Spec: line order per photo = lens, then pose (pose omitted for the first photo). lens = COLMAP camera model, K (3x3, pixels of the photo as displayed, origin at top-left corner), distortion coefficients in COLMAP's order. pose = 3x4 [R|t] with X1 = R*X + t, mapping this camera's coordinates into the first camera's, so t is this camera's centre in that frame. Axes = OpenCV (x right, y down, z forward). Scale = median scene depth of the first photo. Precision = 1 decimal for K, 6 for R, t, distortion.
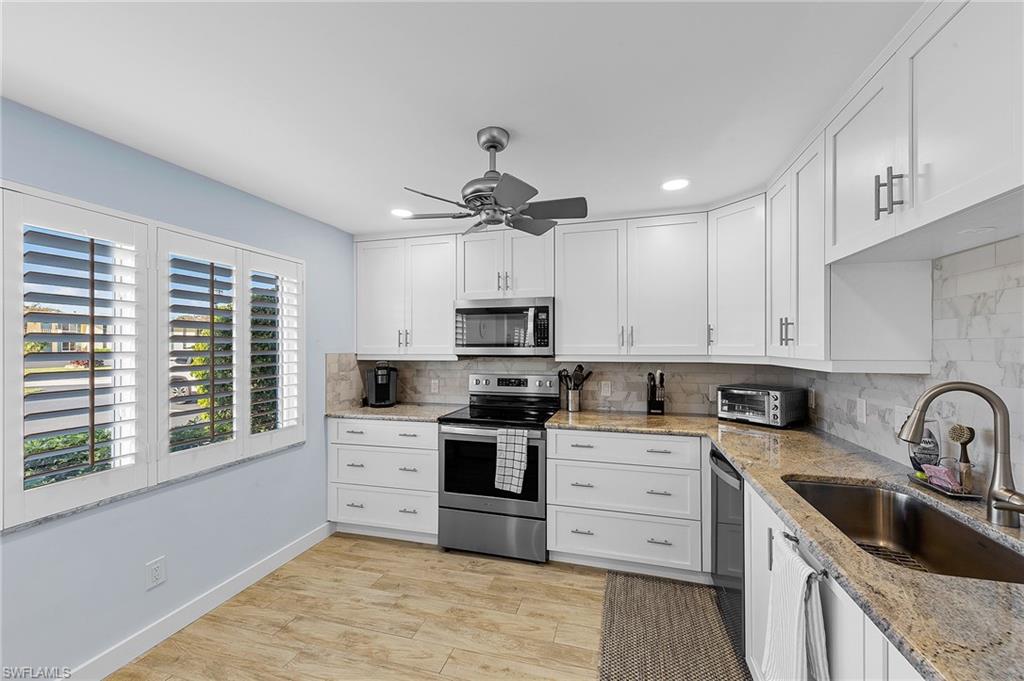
lens RADIAL K [[402.4, 0, 515.0], [0, 402.4, 341.4], [0, 0, 1]] dist [-0.001613, 0.000152]
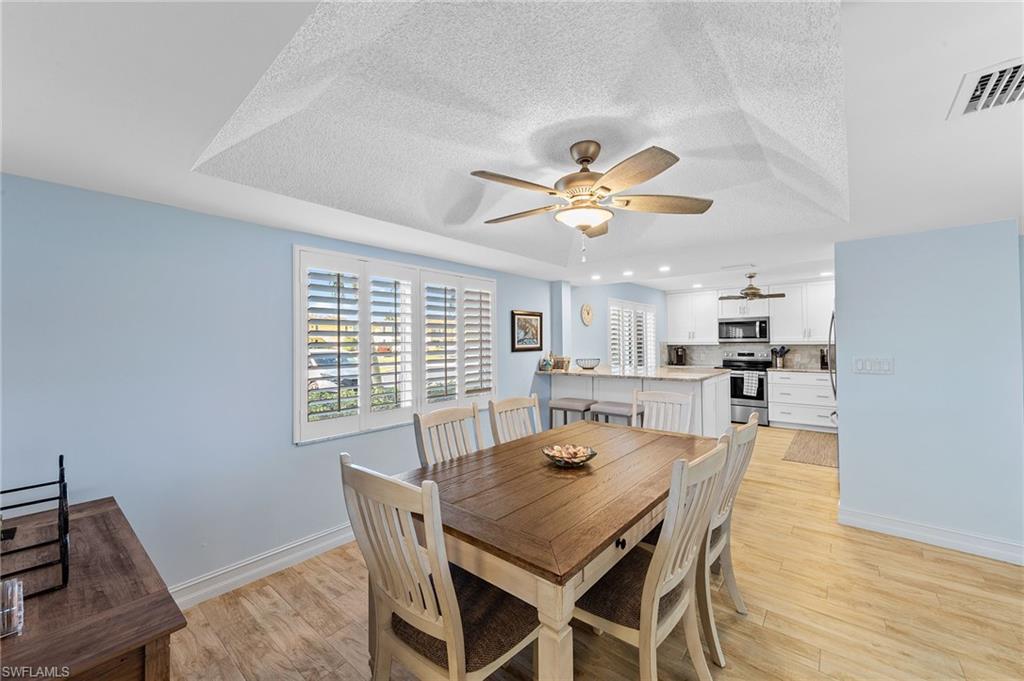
lens RADIAL K [[402.4, 0, 490.1], [0, 402.4, 341.6], [0, 0, 1]] dist [-0.001613, 0.000152]
pose [[0.904892, -0.007879, -0.425568, -0.360006], [0.006567, 0.999968, -0.004550, 0.032384], [0.425590, 0.001323, 0.904915, -1.711451]]
